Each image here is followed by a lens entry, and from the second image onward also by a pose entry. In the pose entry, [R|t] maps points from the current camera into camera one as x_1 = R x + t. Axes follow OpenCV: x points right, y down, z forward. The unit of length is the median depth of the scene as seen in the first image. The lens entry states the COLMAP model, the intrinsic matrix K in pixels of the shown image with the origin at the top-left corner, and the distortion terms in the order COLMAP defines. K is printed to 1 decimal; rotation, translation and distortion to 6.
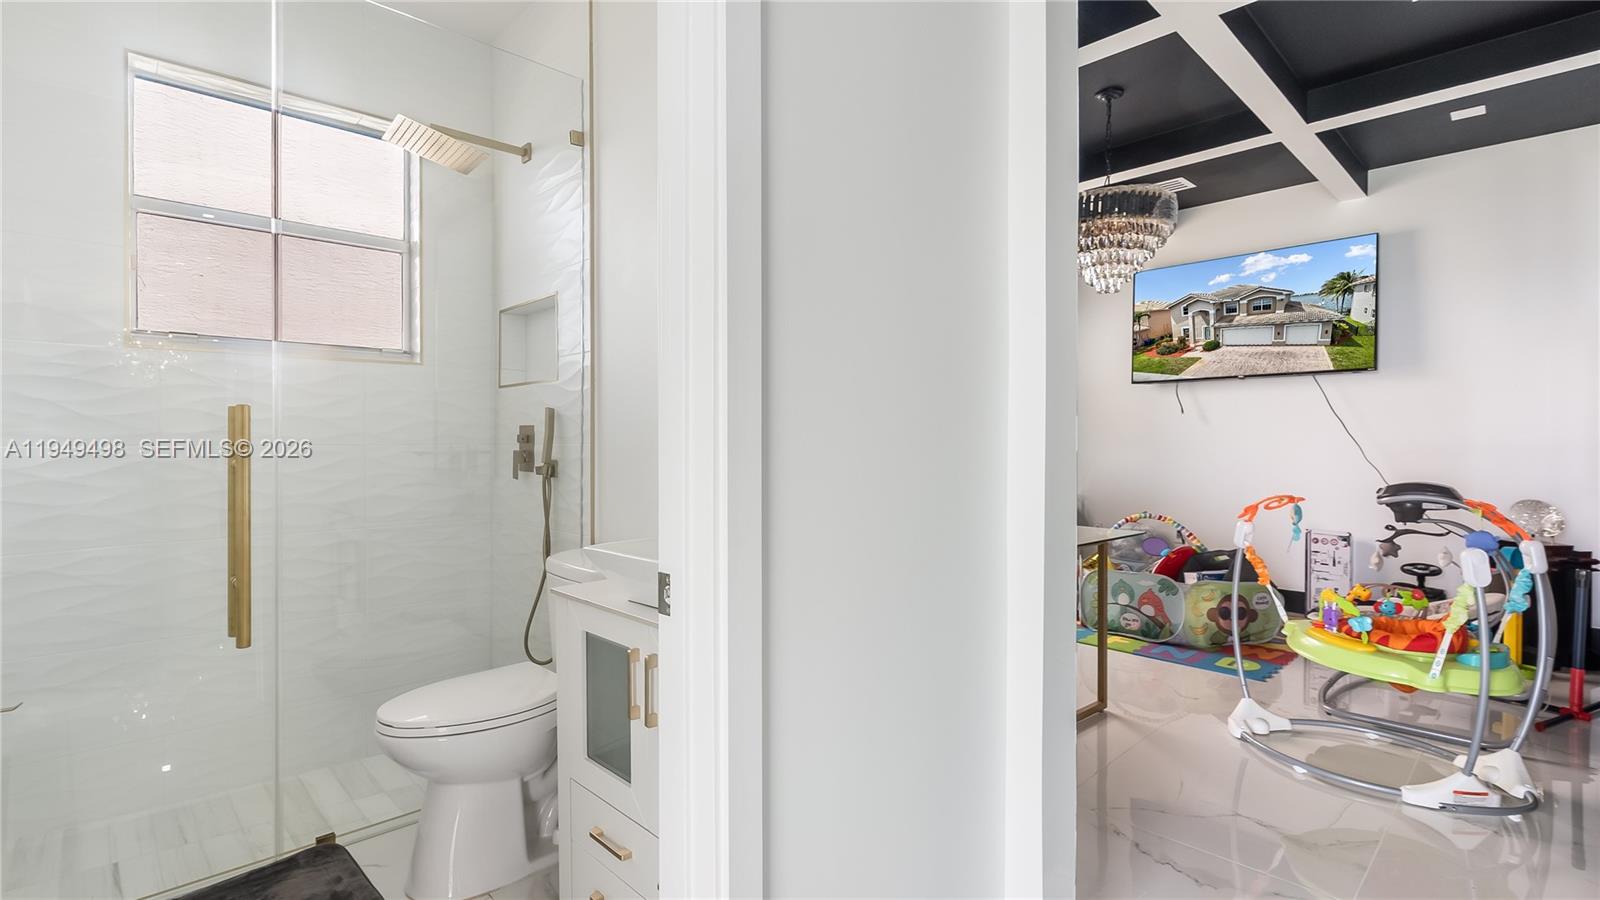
lens RADIAL K [[740.5, 0, 800.0], [0, 740.5, 450.0], [0, 0, 1]] dist [-0.002759, -0.000244]
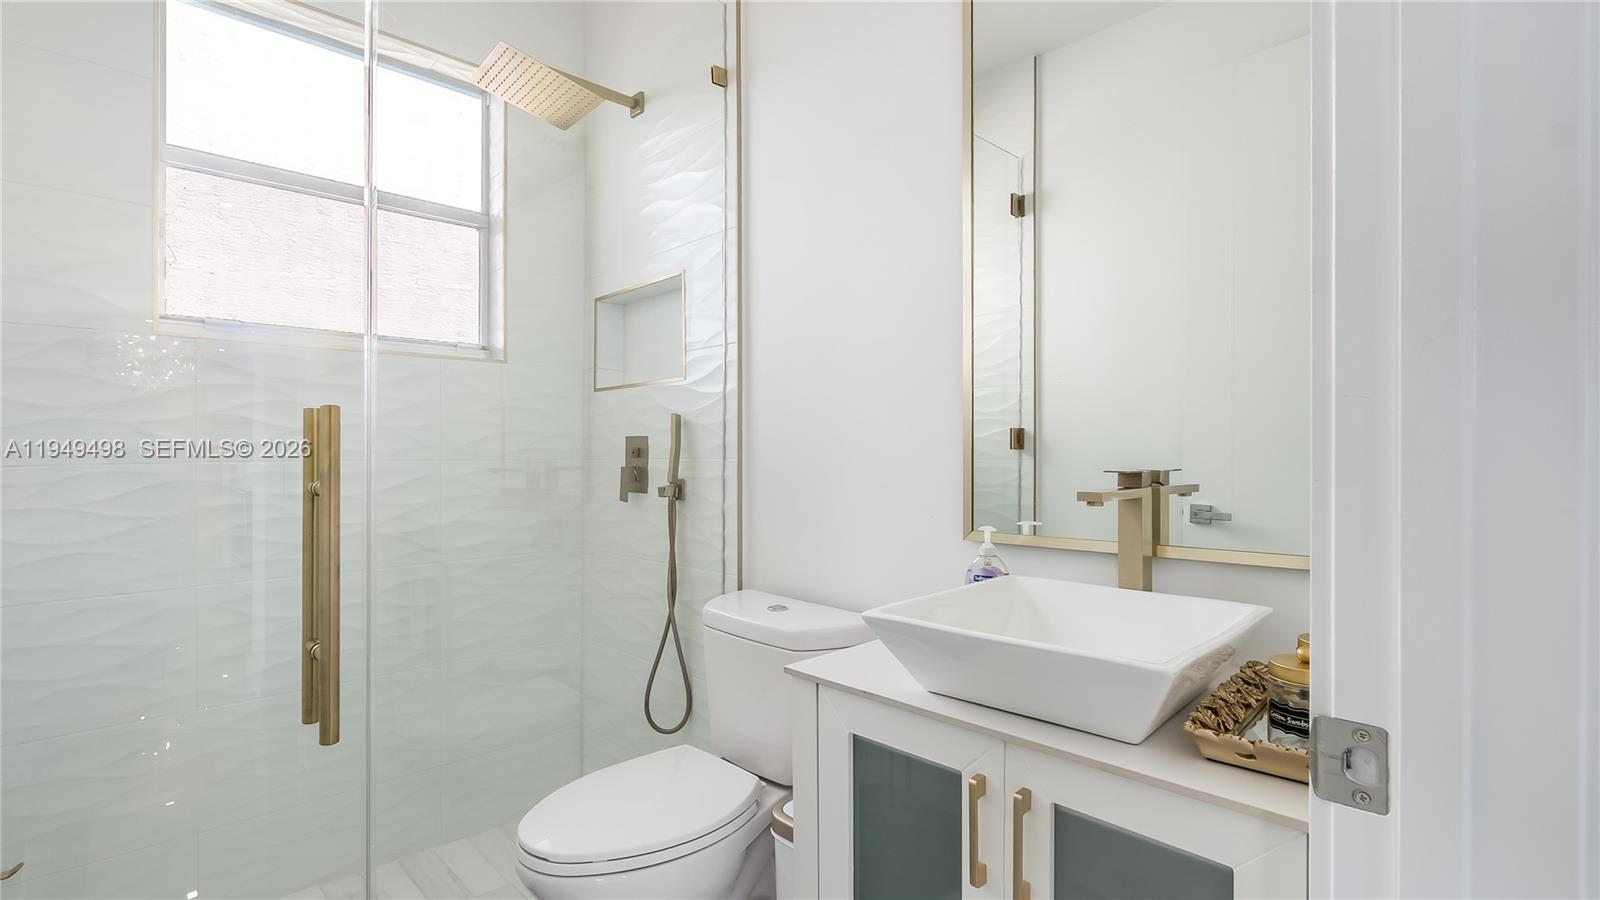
lens RADIAL K [[744.2, 0, 799.5], [0, 744.2, 461.4], [0, 0, 1]] dist [-0.003615, -0.000136]
pose [[0.999989, 0.001770, 0.004449, -0.202202], [-0.001745, 0.999983, -0.005534, -0.001198], [-0.004459, 0.005526, 0.999975, 0.185446]]
